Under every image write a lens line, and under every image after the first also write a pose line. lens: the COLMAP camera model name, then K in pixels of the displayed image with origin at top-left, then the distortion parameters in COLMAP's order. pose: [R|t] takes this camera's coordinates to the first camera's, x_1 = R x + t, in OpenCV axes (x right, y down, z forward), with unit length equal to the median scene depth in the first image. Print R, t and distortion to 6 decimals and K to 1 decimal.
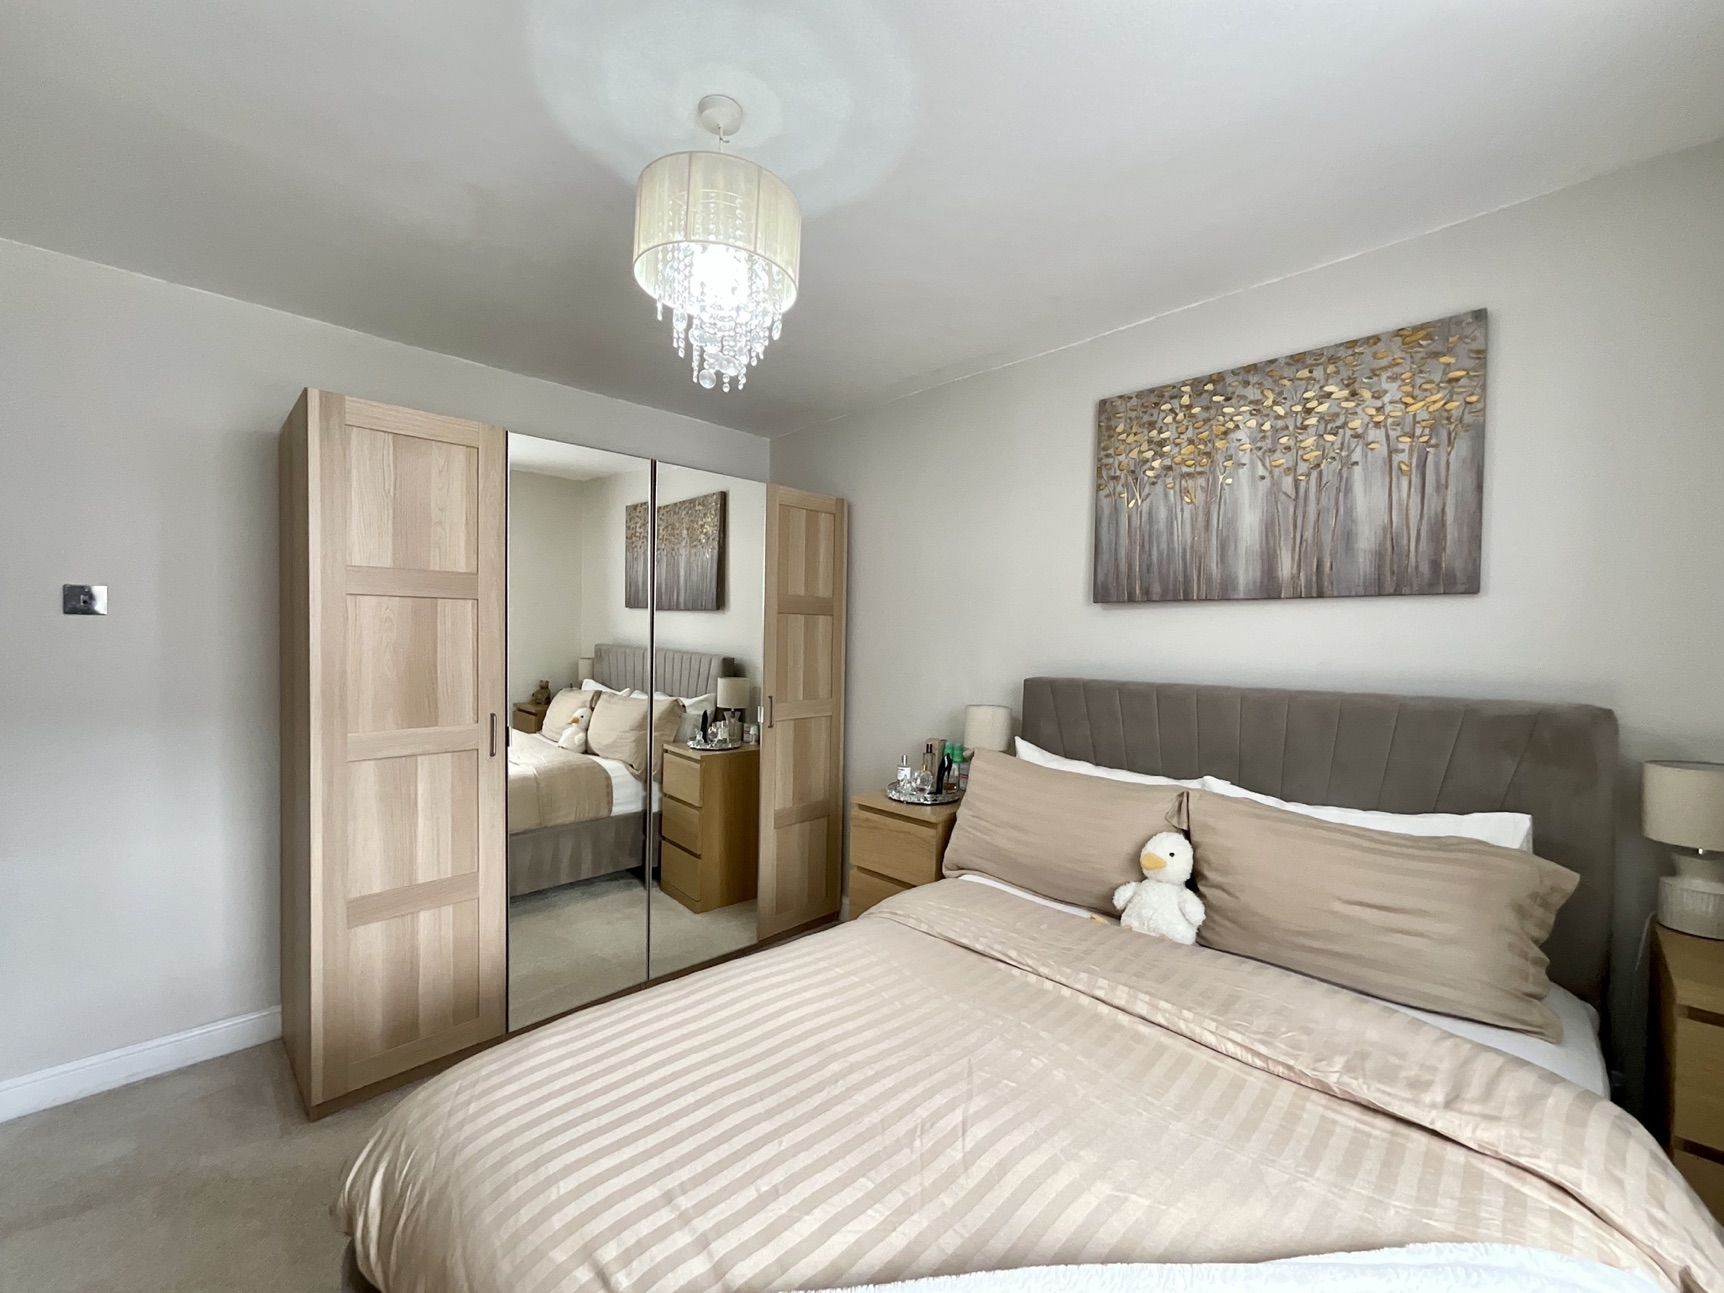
lens RADIAL K [[704.7, 0, 866.5], [0, 704.7, 644.8], [0, 0, 1]] dist [-0.002019, -0.000007]
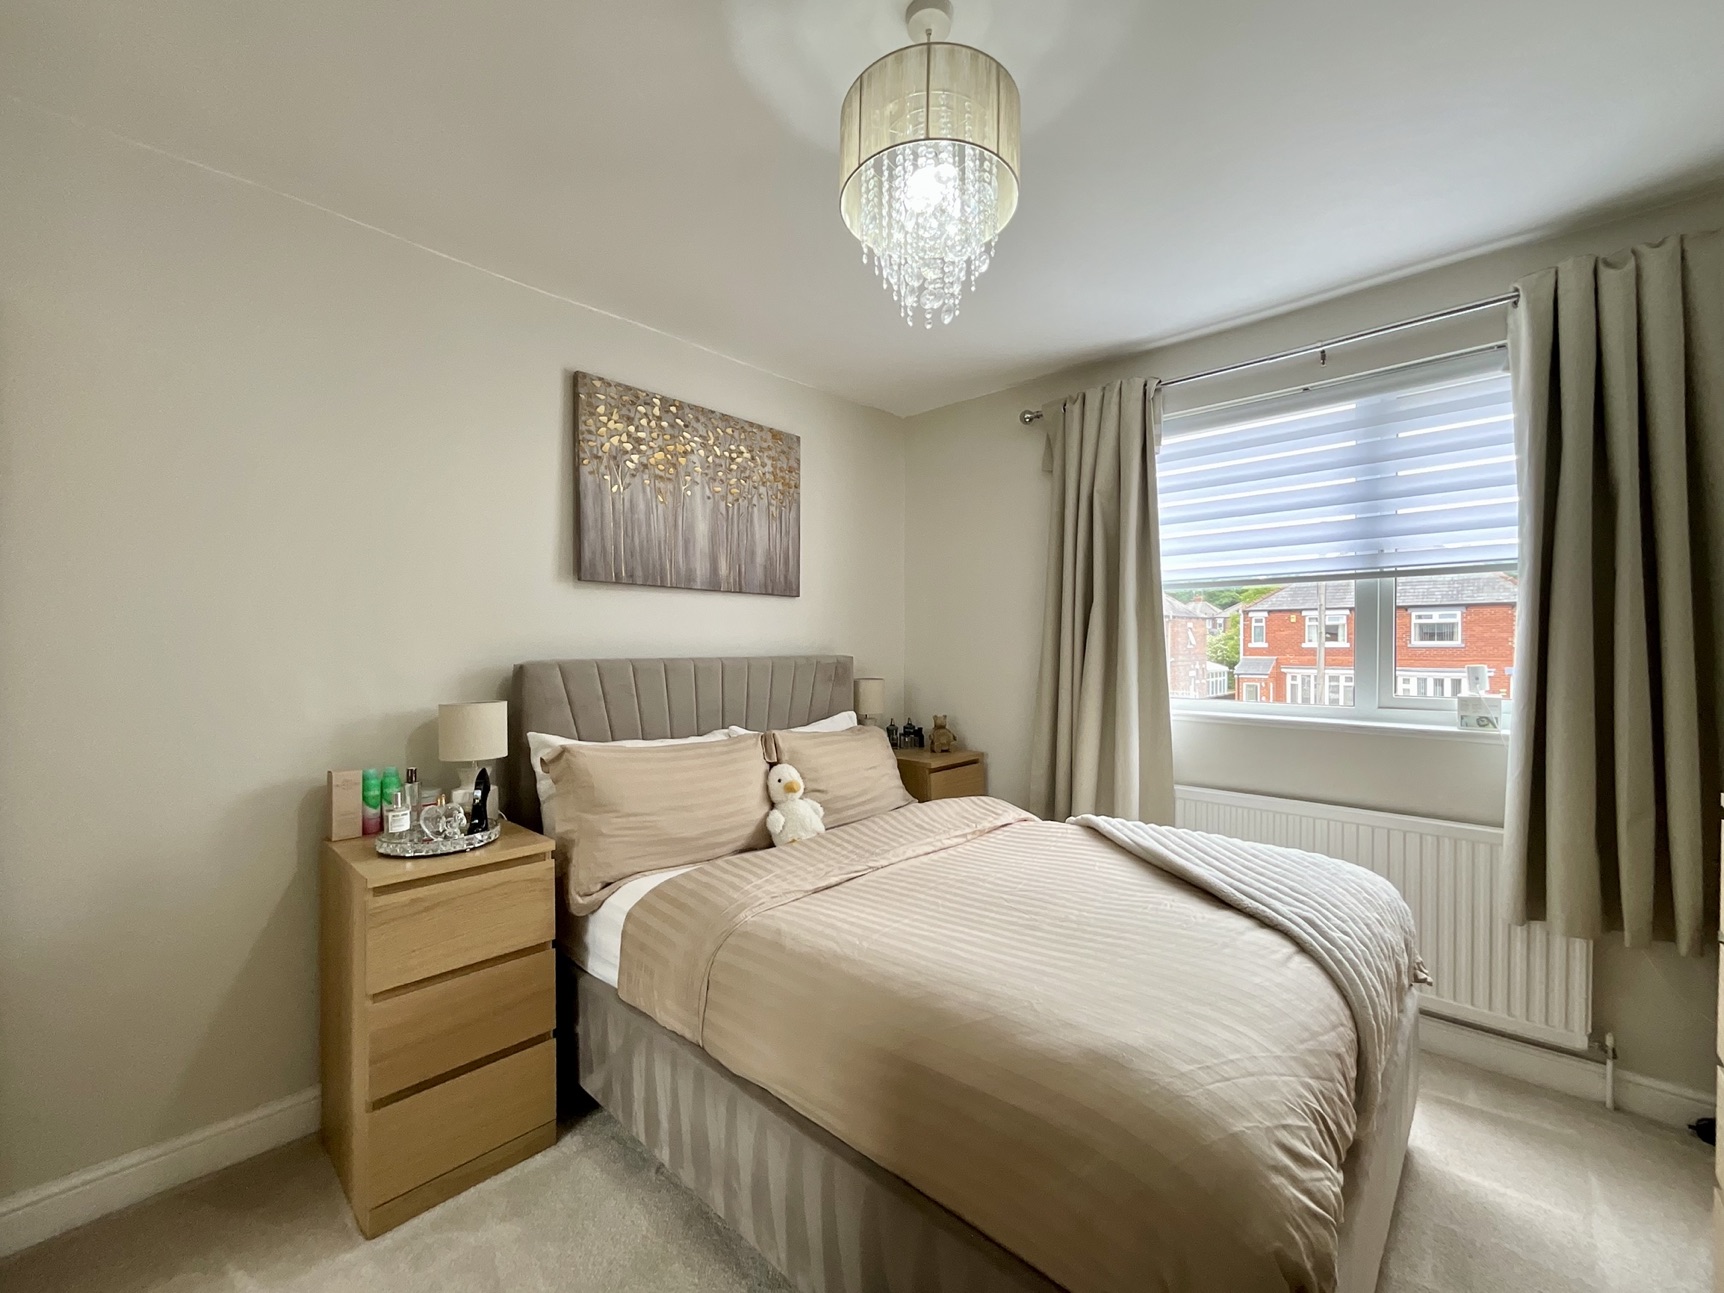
lens RADIAL K [[704.7, 0, 866.8], [0, 704.7, 649.6], [0, 0, 1]] dist [-0.002019, -0.000007]
pose [[-0.032668, -0.014311, 0.999364, -0.751987], [0.010908, 0.999833, 0.014674, 0.028690], [-0.999407, 0.011381, -0.032507, 0.743601]]
